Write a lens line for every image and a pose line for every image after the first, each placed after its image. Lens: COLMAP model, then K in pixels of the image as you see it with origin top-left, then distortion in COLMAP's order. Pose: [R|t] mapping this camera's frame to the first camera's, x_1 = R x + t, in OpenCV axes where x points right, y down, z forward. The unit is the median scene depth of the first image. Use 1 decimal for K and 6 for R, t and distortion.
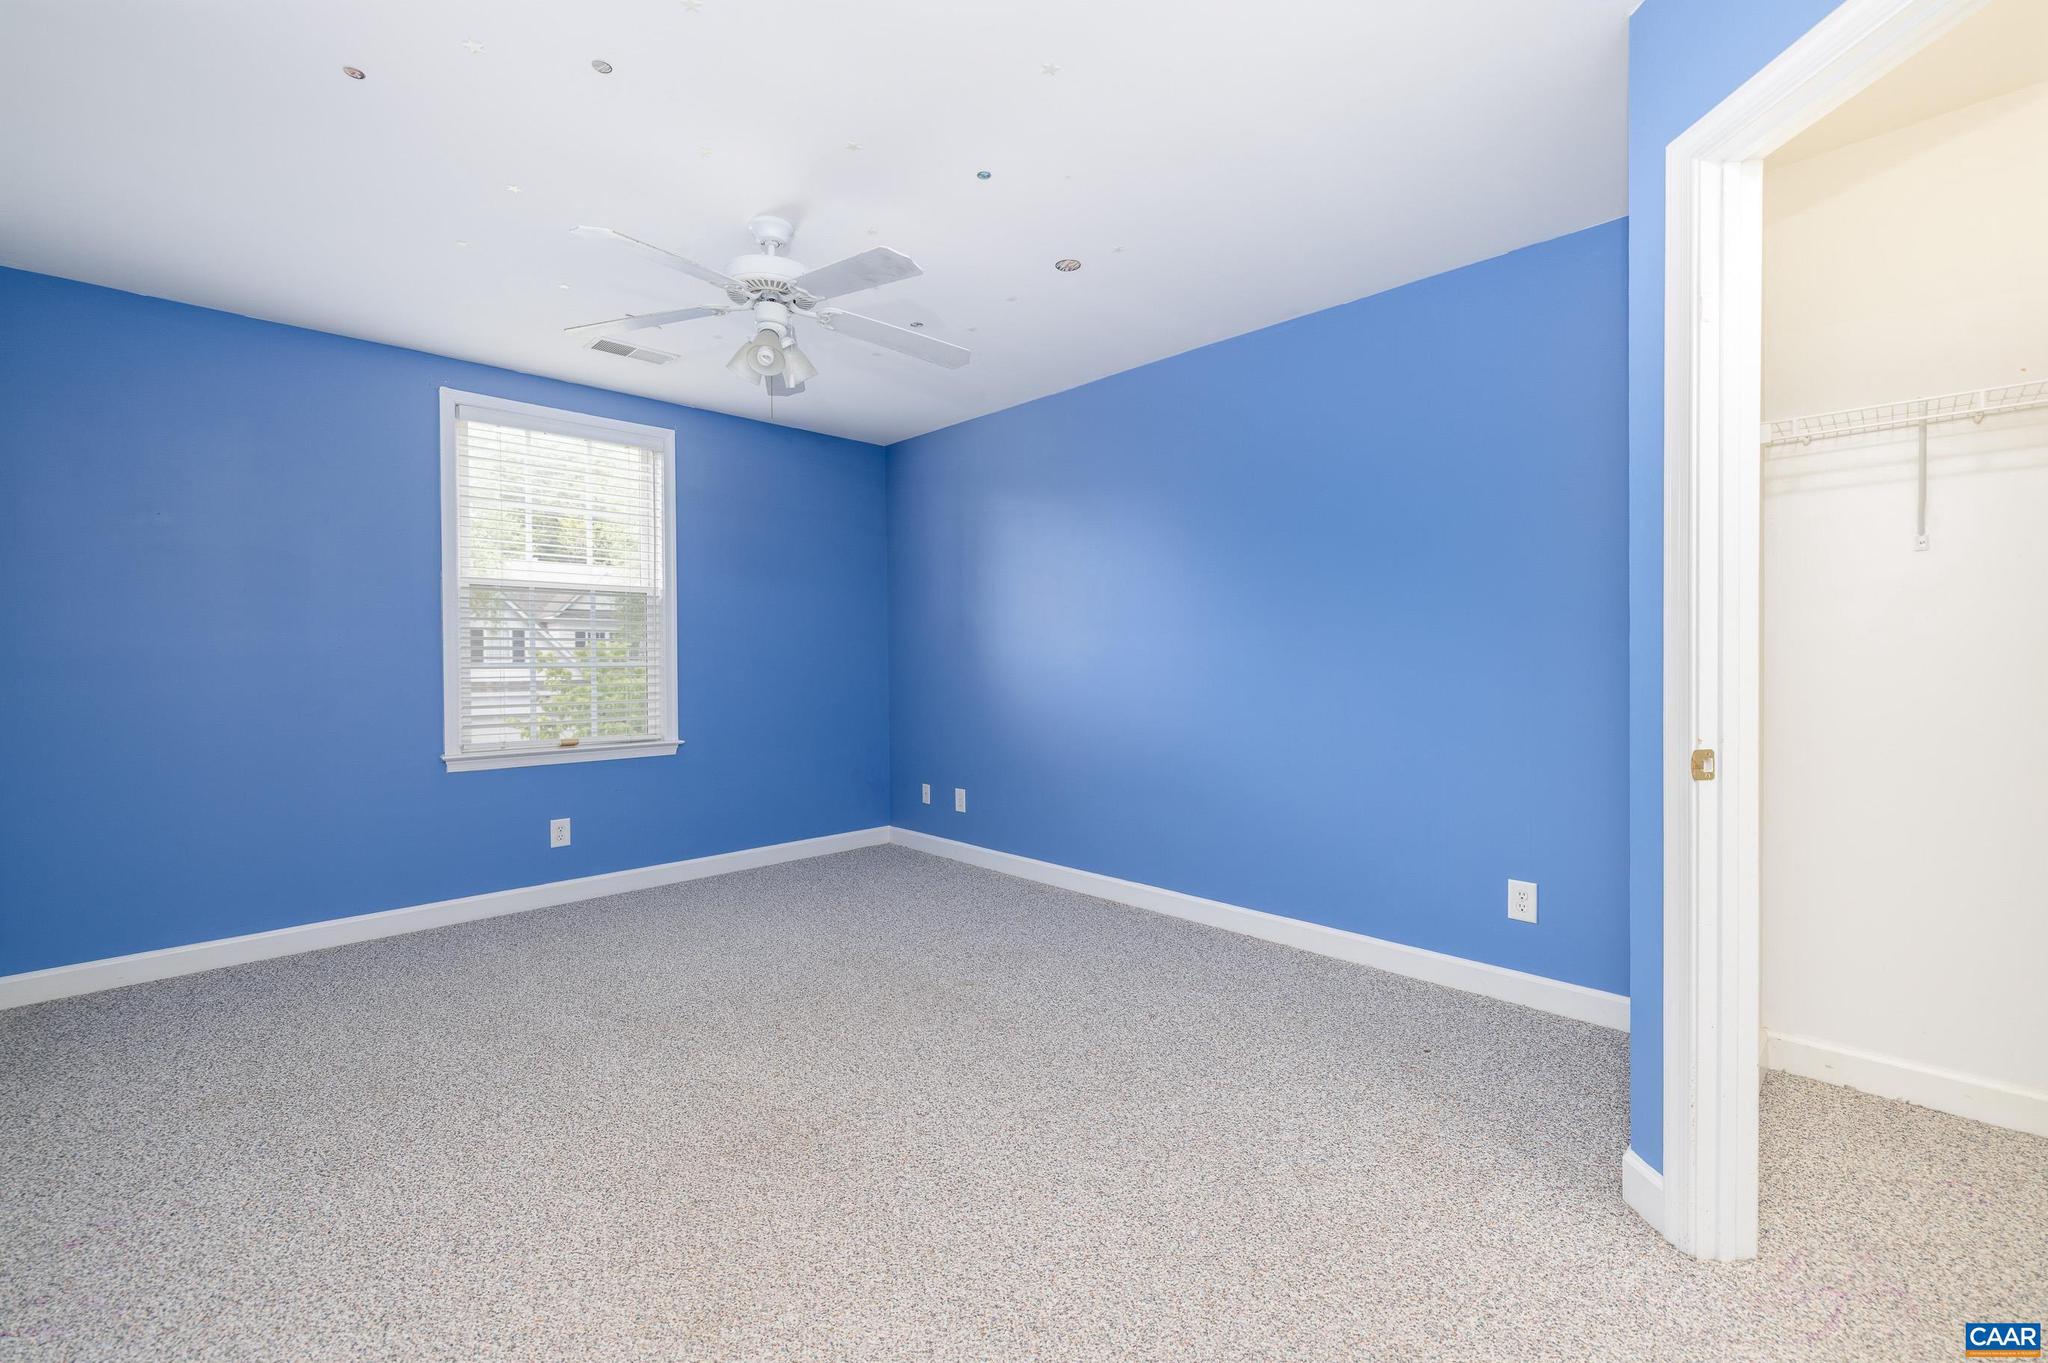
lens RADIAL K [[857.2, 0, 1020.4], [0, 857.2, 677.1], [0, 0, 1]] dist [0.000419, 0.000030]
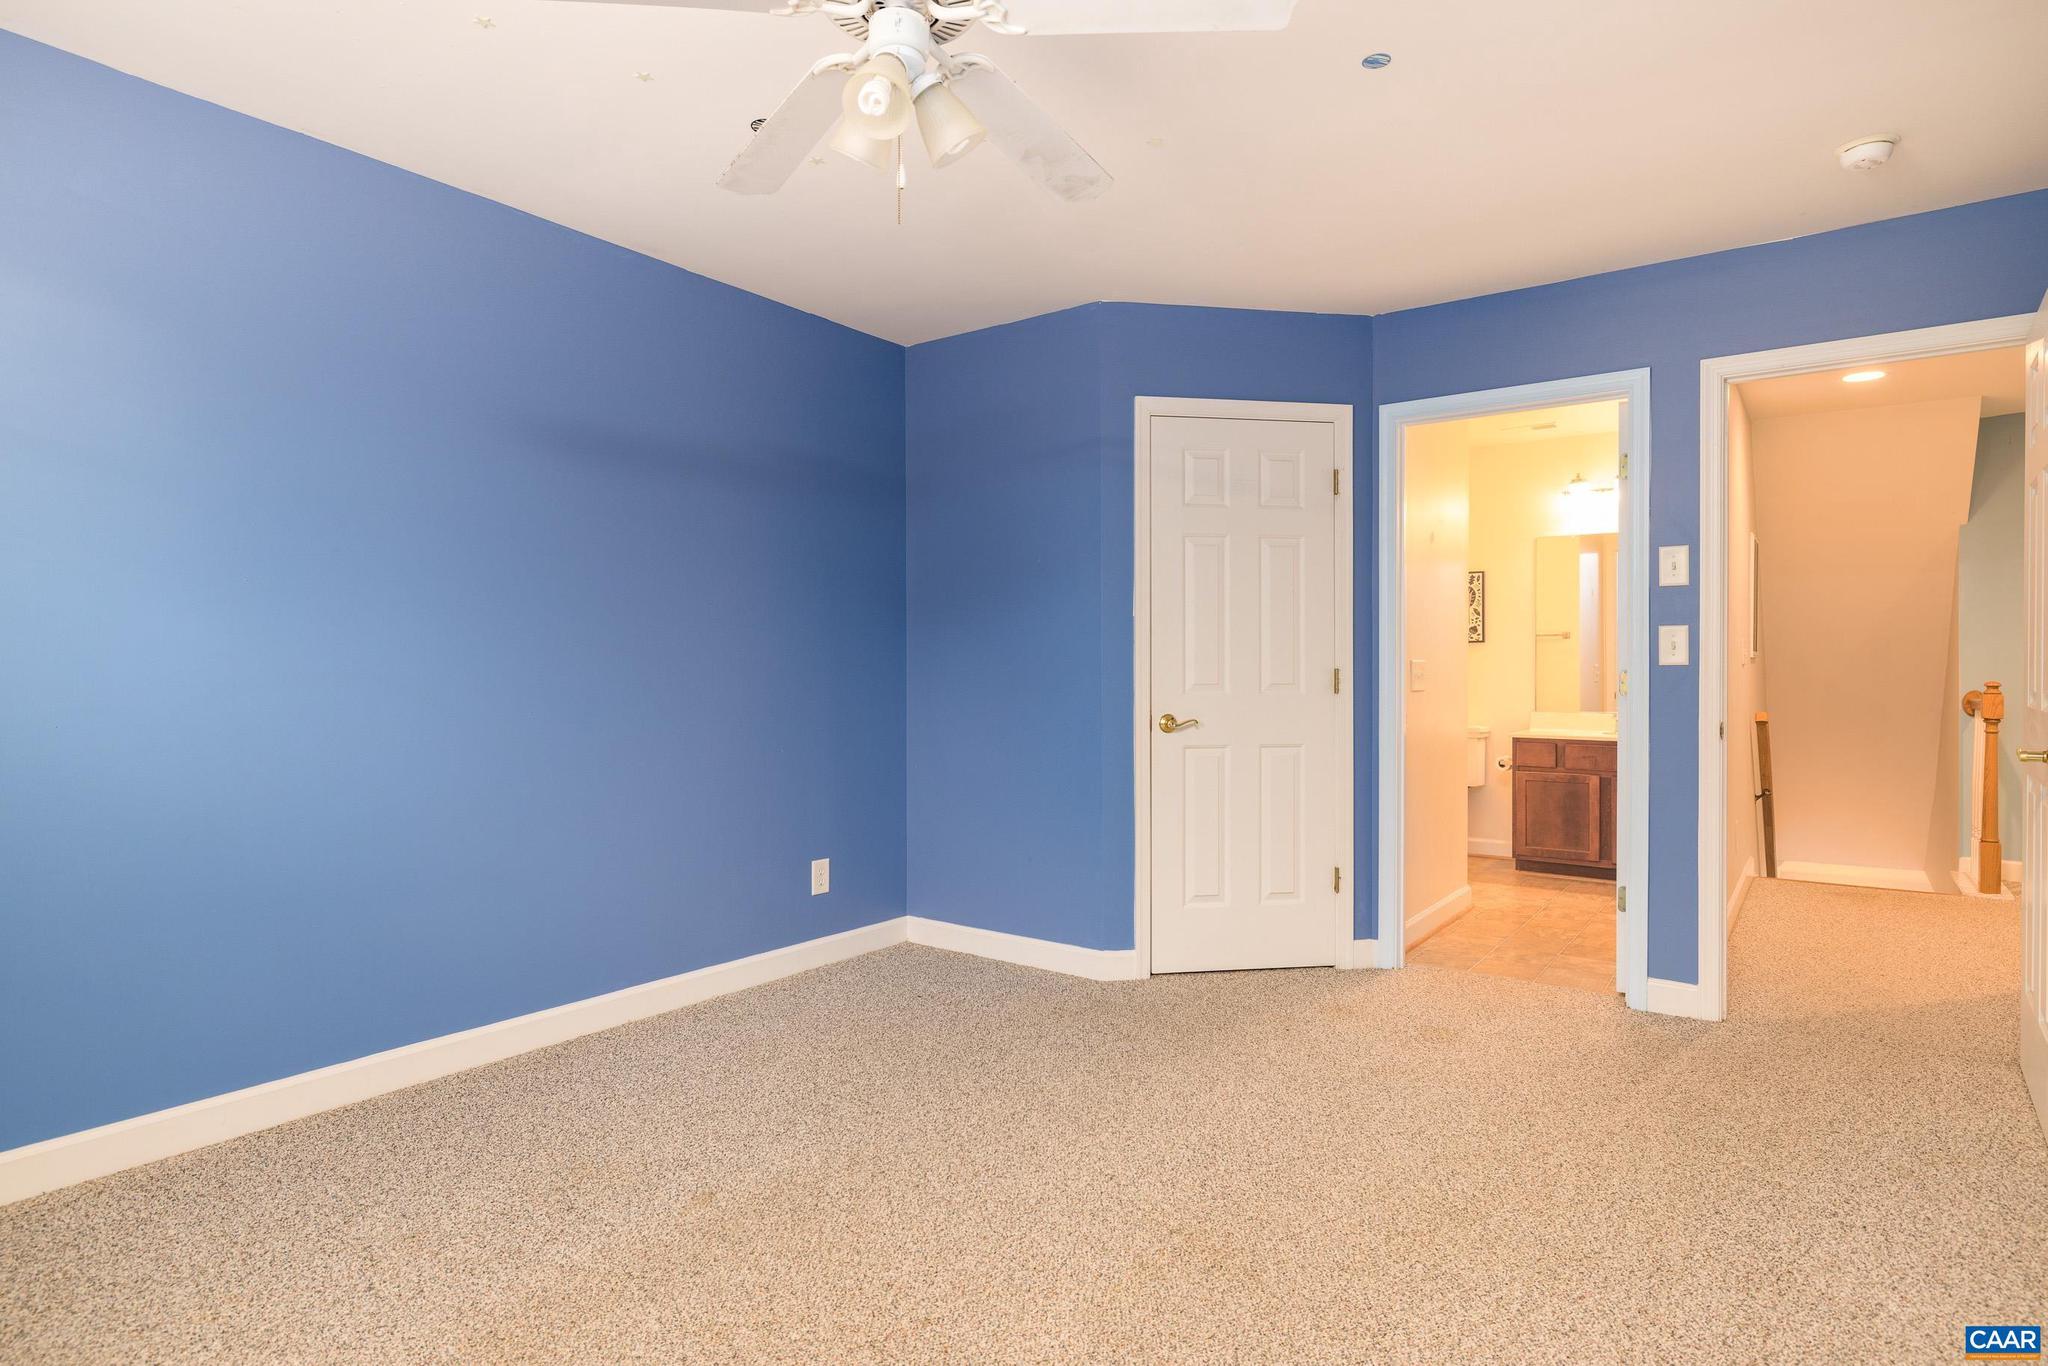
lens RADIAL K [[1068.9, 0, 1029.7], [0, 1068.9, 688.9], [0, 0, 1]] dist [0.002087, -0.000578]
pose [[-0.190535, -0.002965, 0.981676, -0.921969], [0.011192, 0.999924, 0.005192, -0.006688], [-0.981617, 0.011976, -0.190487, 0.991884]]
